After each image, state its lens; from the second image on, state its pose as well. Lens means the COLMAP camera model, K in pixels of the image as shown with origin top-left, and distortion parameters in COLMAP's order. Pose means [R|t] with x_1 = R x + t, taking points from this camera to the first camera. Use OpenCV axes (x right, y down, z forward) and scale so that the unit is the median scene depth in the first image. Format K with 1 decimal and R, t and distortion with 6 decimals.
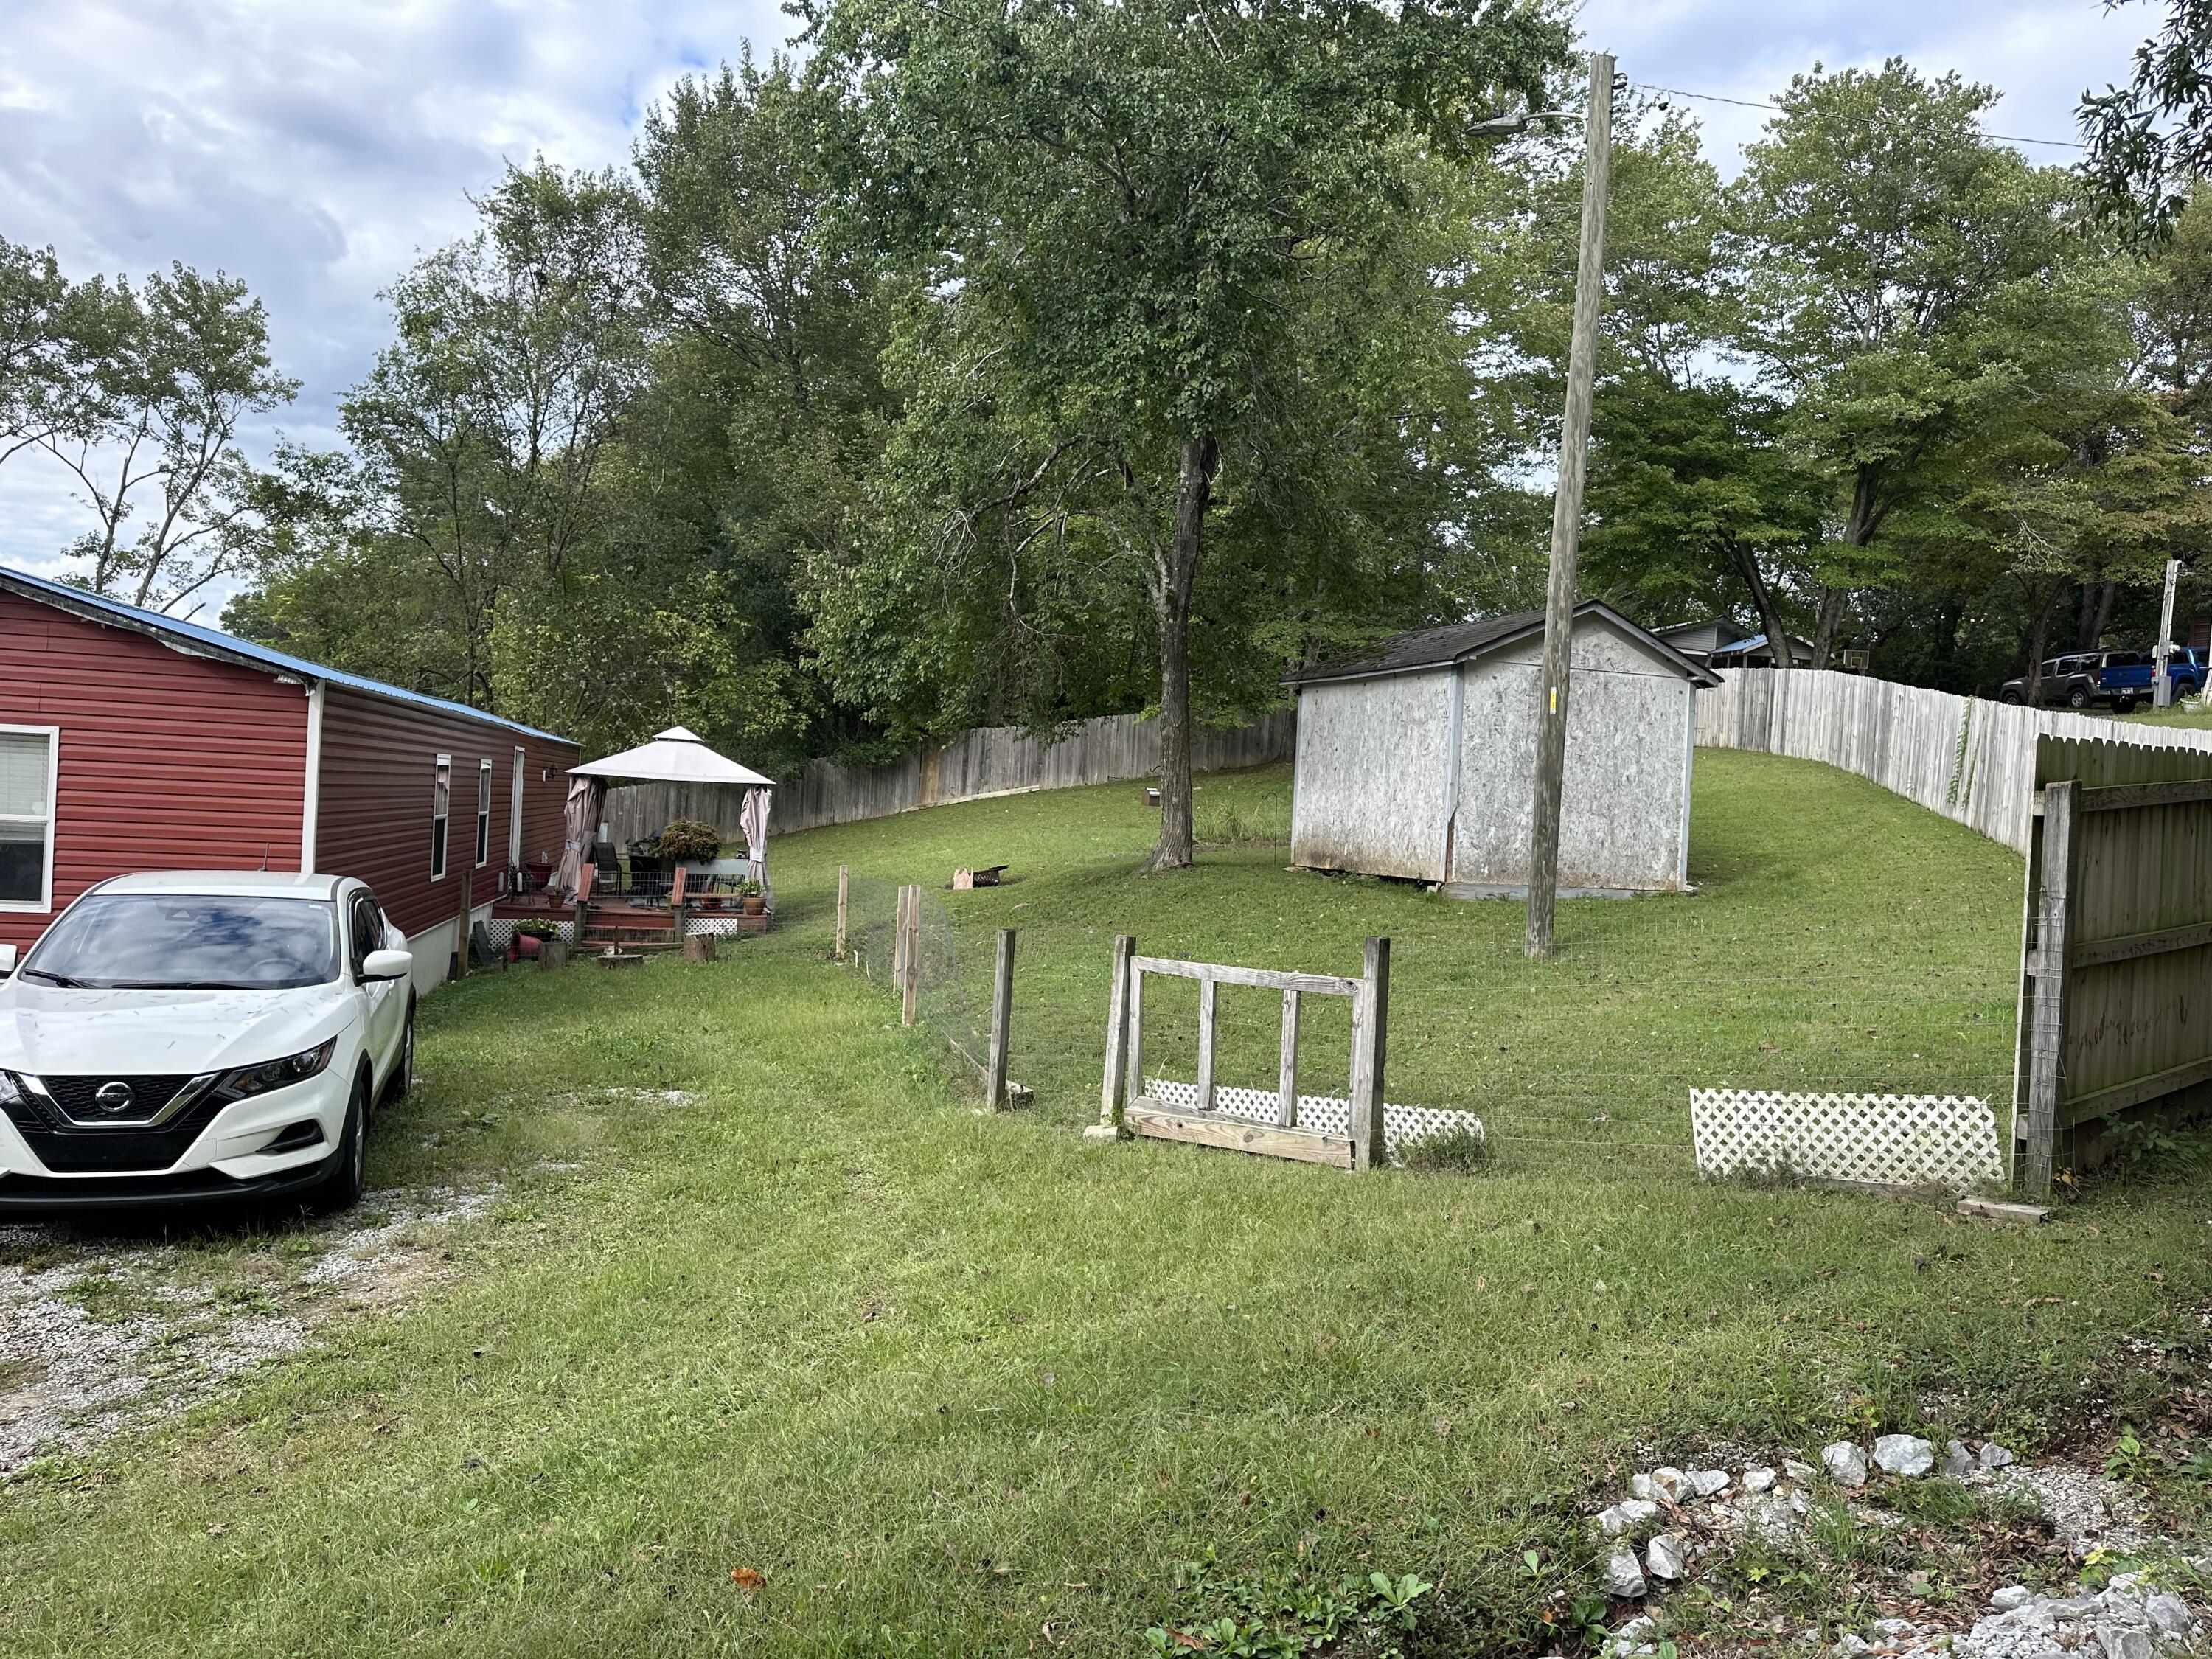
lens RADIAL K [[1546.2, 0, 1106.0], [0, 1546.2, 829.5], [0, 0, 1]] dist [0.048589, 0.000113]
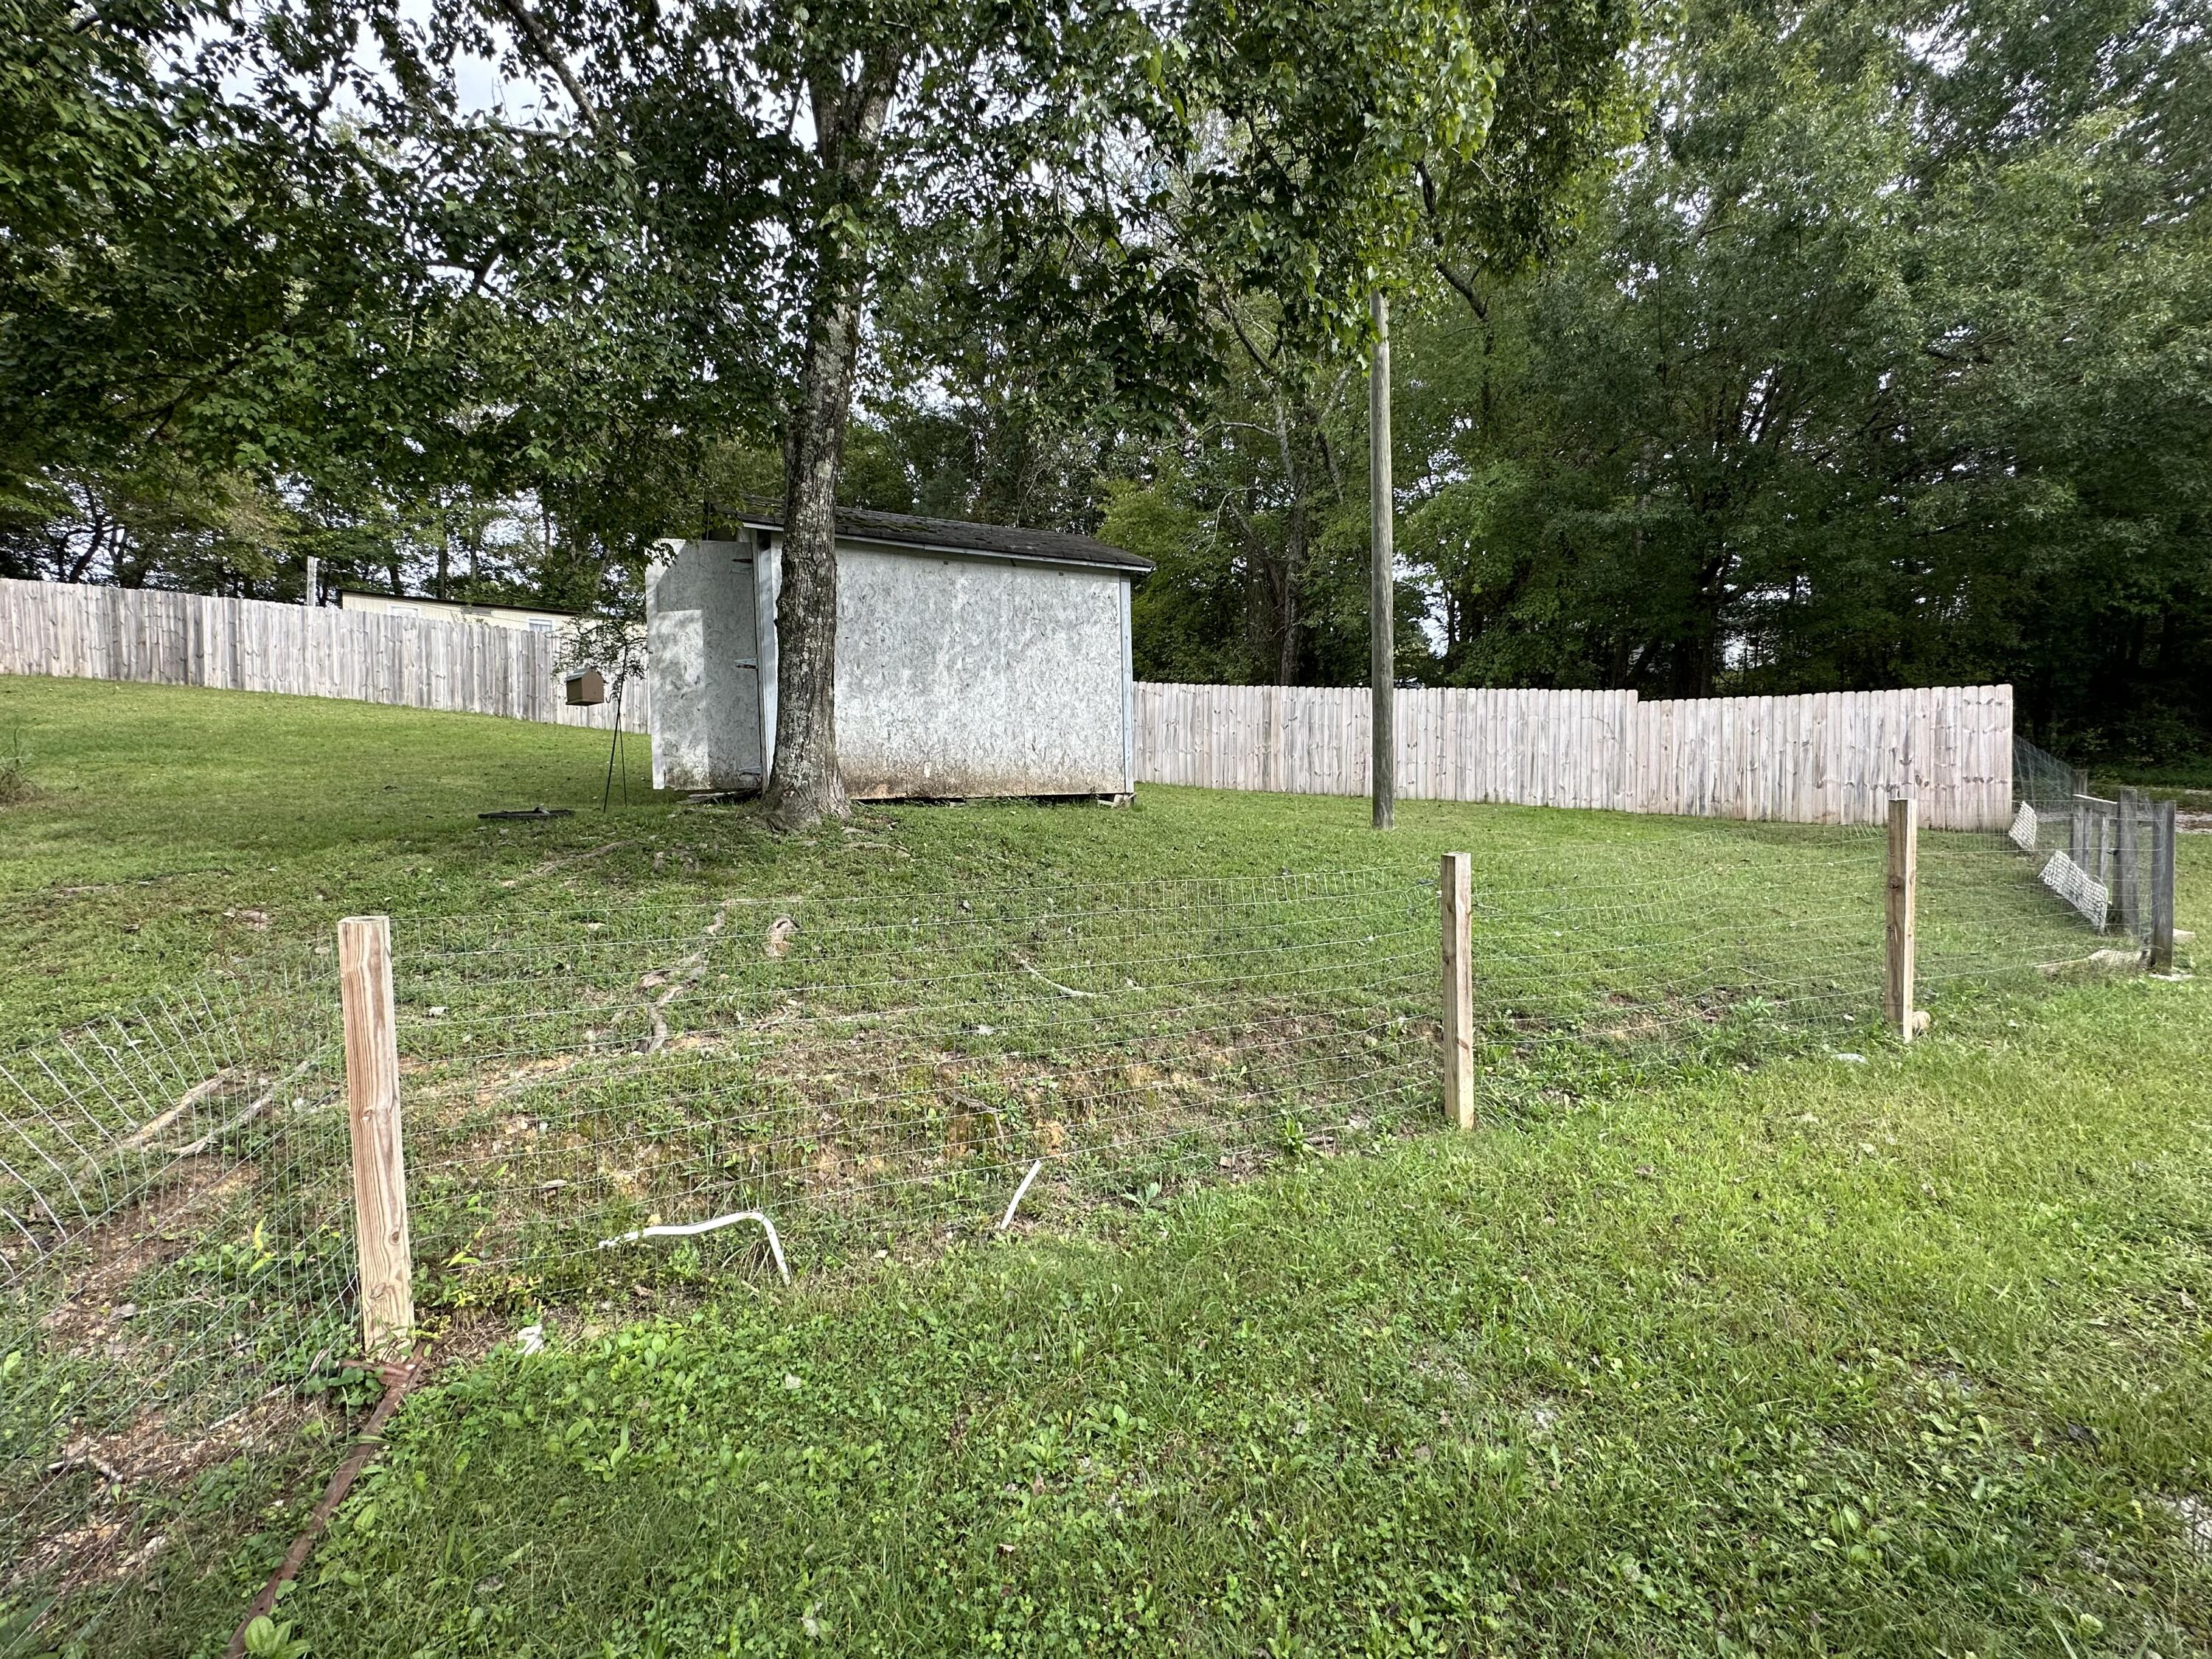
lens RADIAL K [[907.2, 0, 1106.0], [0, 907.2, 829.5], [0, 0, 1]] dist [-0.004547, 0.000860]
pose [[-0.138919, -0.084775, 0.986668, -0.278041], [0.030748, 0.995480, 0.089861, 0.003747], [-0.989826, 0.042821, -0.135685, 0.858158]]
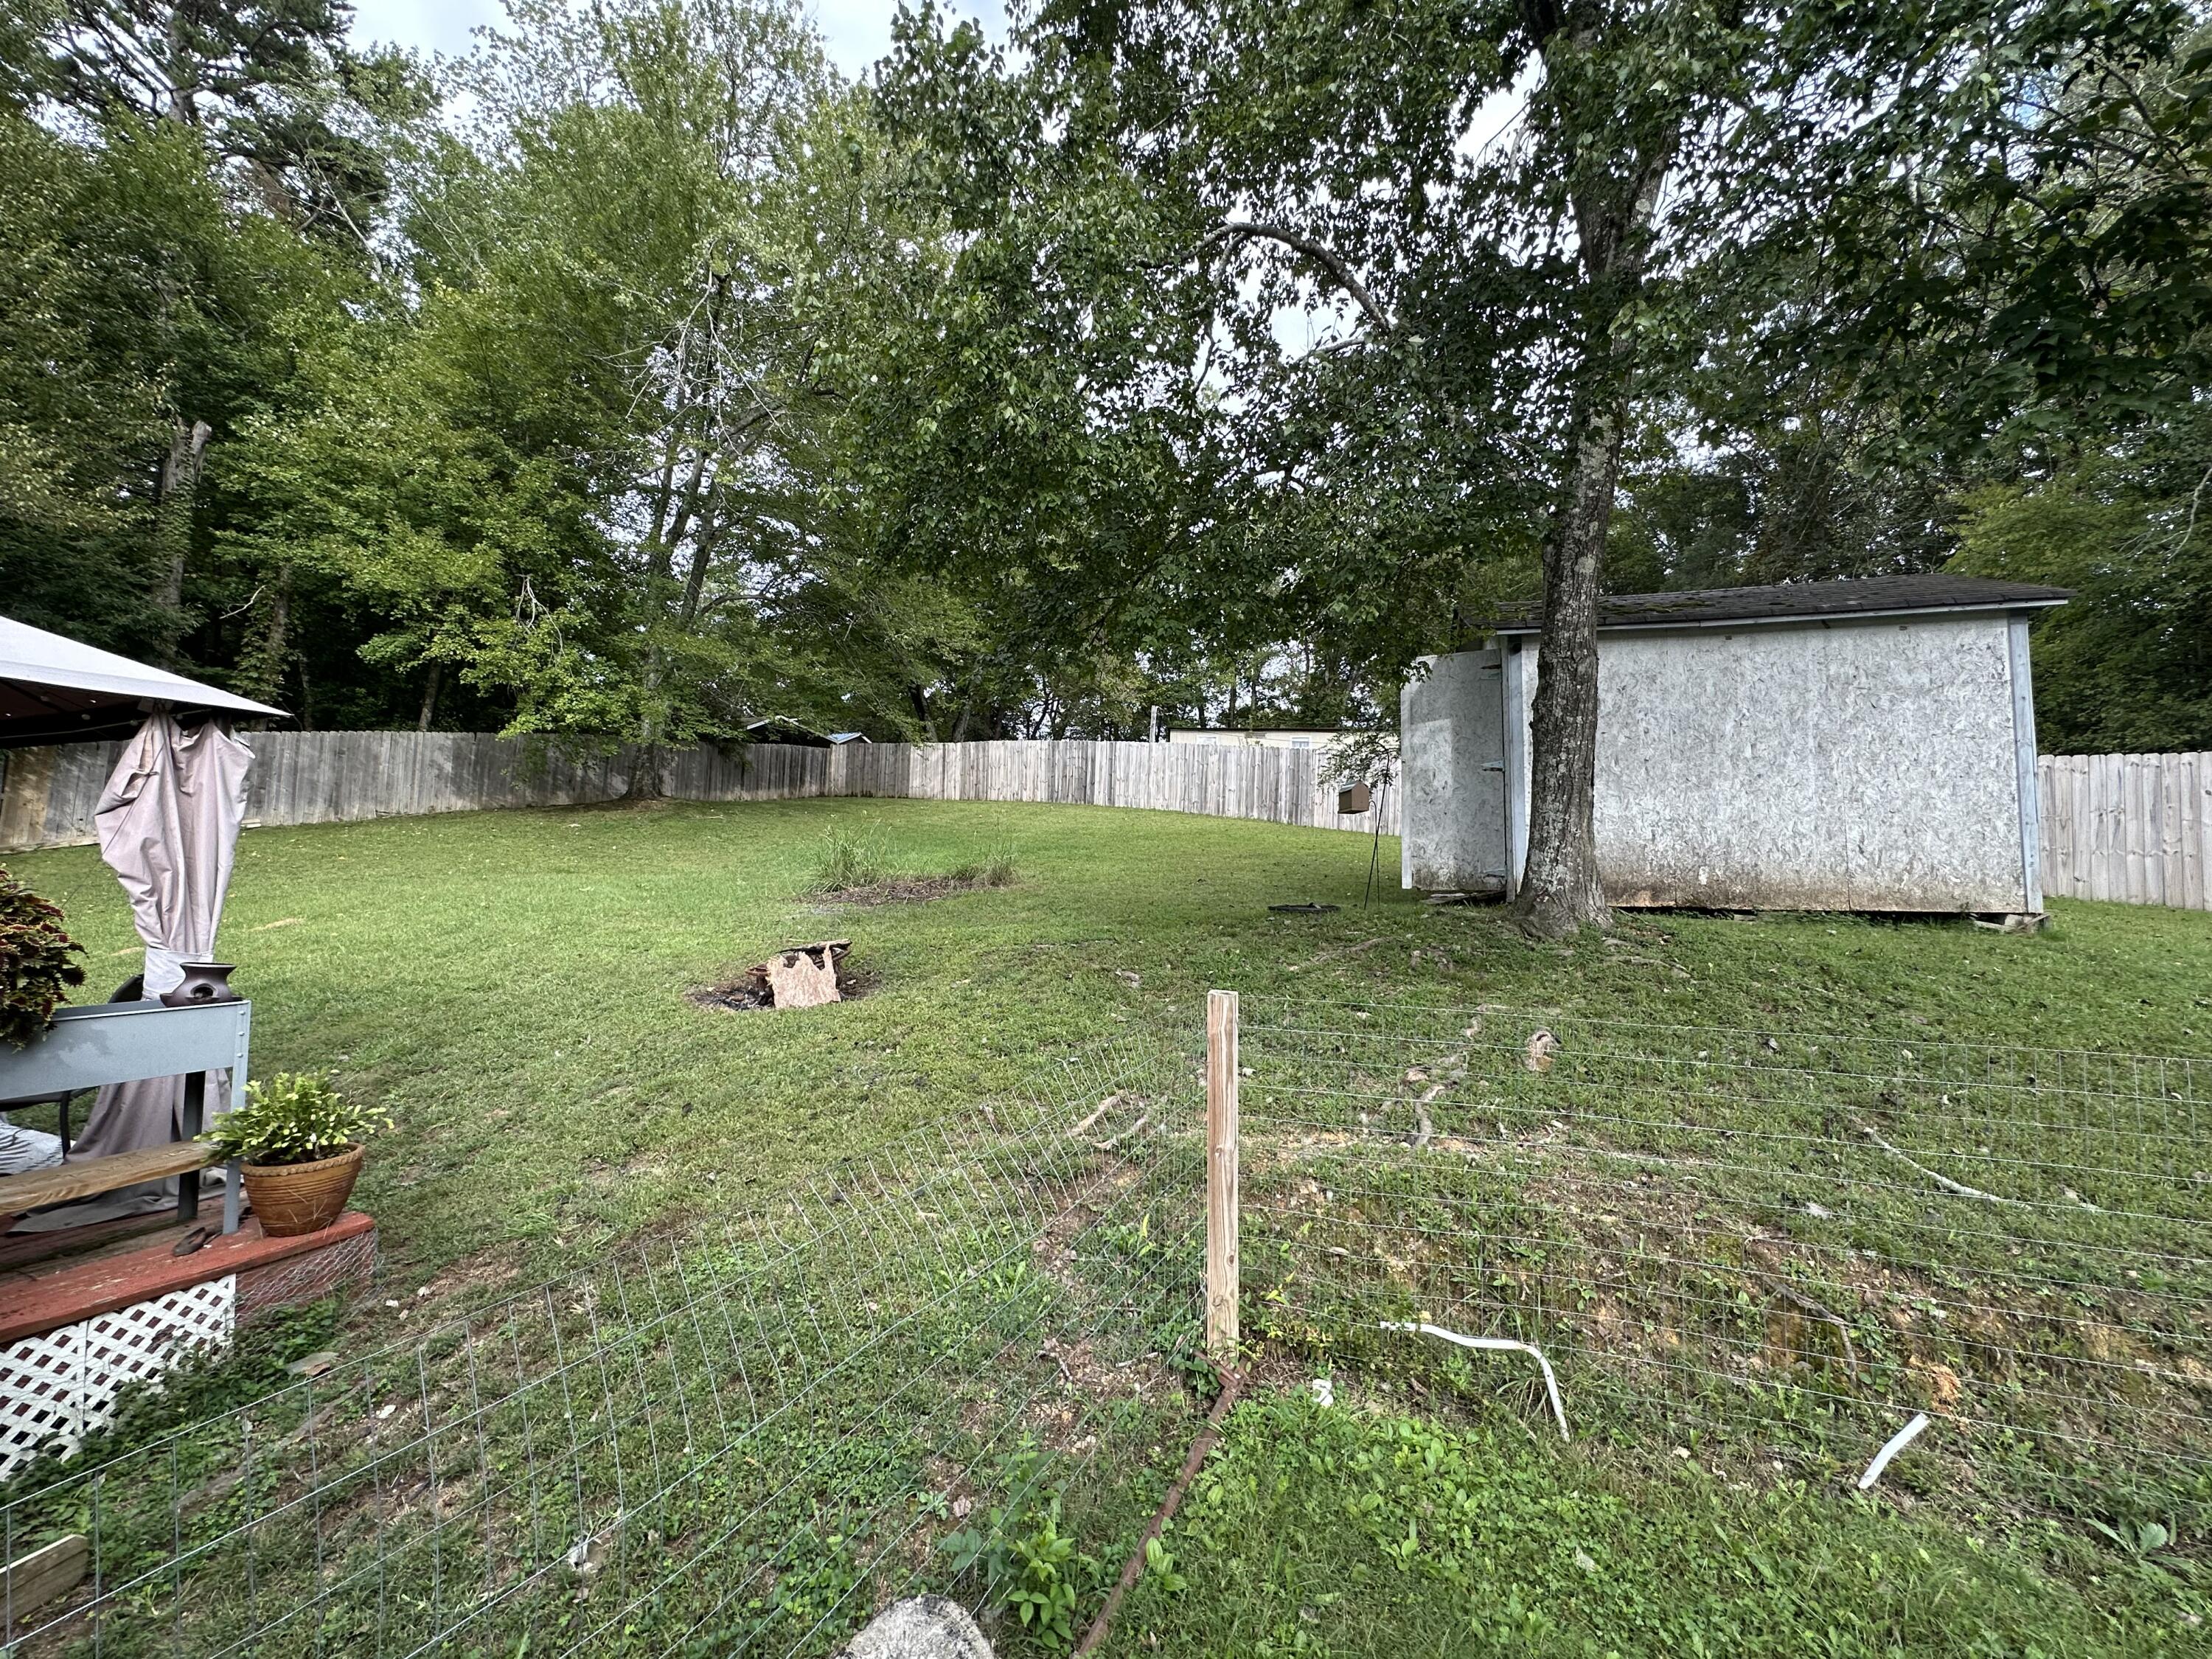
lens RADIAL K [[907.2, 0, 1106.0], [0, 907.2, 829.5], [0, 0, 1]] dist [-0.004547, 0.000860]
pose [[0.579061, 0.017646, 0.815093, -0.283282], [0.024862, 0.998919, -0.039287, 0.001354], [-0.814905, 0.043014, 0.577996, 0.866424]]
